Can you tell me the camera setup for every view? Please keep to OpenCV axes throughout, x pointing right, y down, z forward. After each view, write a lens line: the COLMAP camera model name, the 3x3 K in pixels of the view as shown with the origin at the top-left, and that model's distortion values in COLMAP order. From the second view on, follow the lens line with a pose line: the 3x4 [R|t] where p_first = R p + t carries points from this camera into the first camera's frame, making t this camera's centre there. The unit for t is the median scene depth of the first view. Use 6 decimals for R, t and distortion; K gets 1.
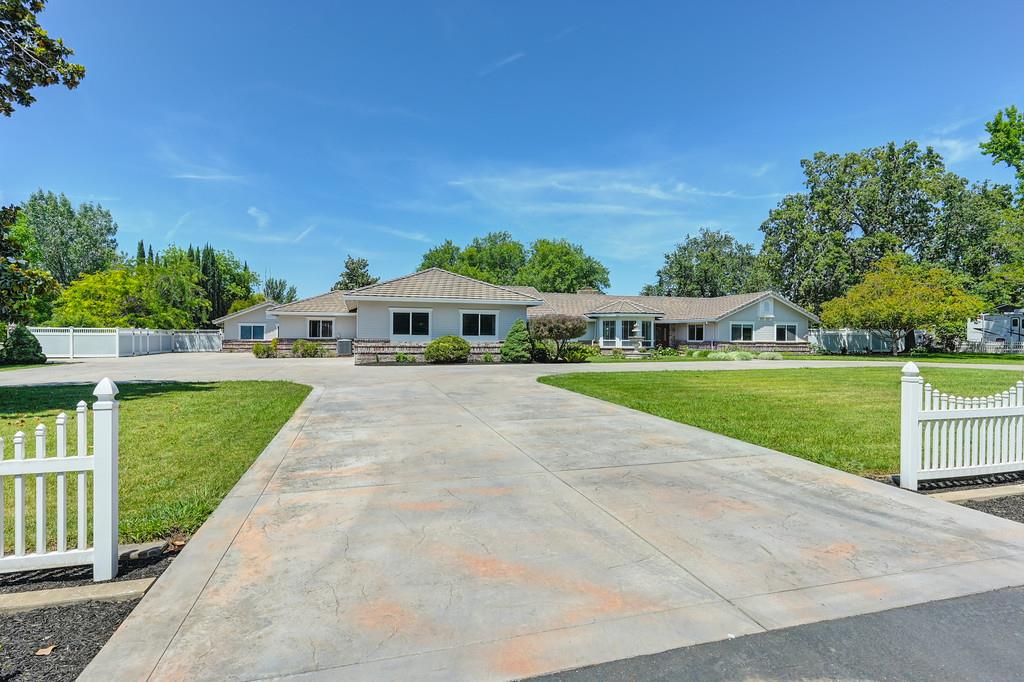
lens RADIAL K [[516.8, 0, 520.5], [0, 516.8, 337.5], [0, 0, 1]] dist [0.001525, 0.001300]
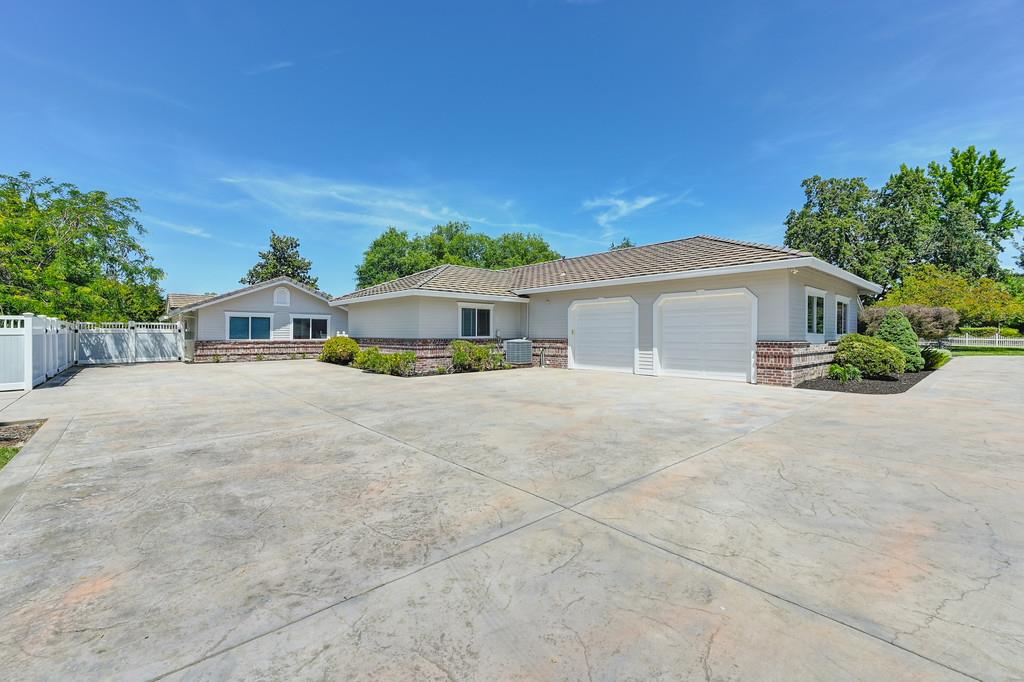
lens RADIAL K [[430.2, 0, 511.7], [0, 430.2, 350.2], [0, 0, 1]] dist [-0.001700, -0.000332]
pose [[0.905870, -0.017858, 0.423179, -0.519083], [0.001677, 0.999254, 0.038578, -0.003461], [-0.423552, -0.034238, 0.905224, 0.474307]]
